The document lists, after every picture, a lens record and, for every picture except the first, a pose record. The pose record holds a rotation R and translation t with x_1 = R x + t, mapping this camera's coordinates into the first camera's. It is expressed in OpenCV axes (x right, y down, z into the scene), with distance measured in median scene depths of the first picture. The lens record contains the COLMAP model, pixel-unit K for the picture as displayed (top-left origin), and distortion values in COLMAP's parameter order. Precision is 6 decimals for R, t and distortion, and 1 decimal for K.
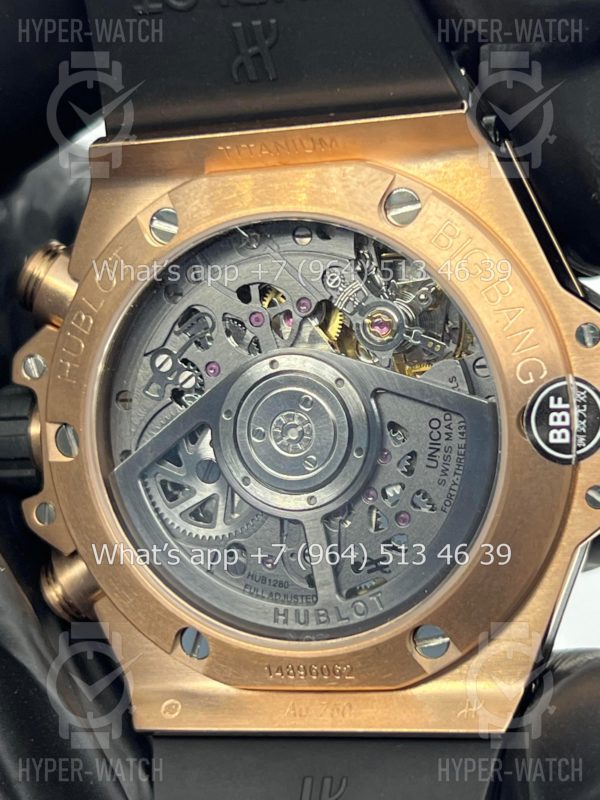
lens RADIAL K [[1888.3, 0, 300.0], [0, 1888.3, 400.0], [0, 0, 1]] dist [0.240375, -0.212434]
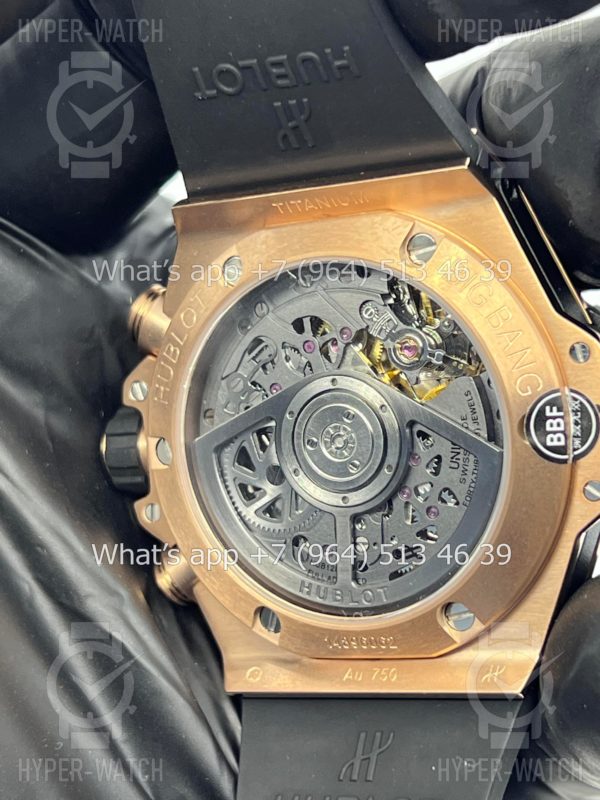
lens RADIAL K [[1888.3, 0, 300.0], [0, 1888.3, 400.0], [0, 0, 1]] dist [0.240375, -0.212434]
pose [[0.985304, -0.026147, -0.168799, 0.173759], [0.026072, 0.999657, -0.002660, -0.006219], [0.168811, -0.001780, 0.985647, -0.175820]]
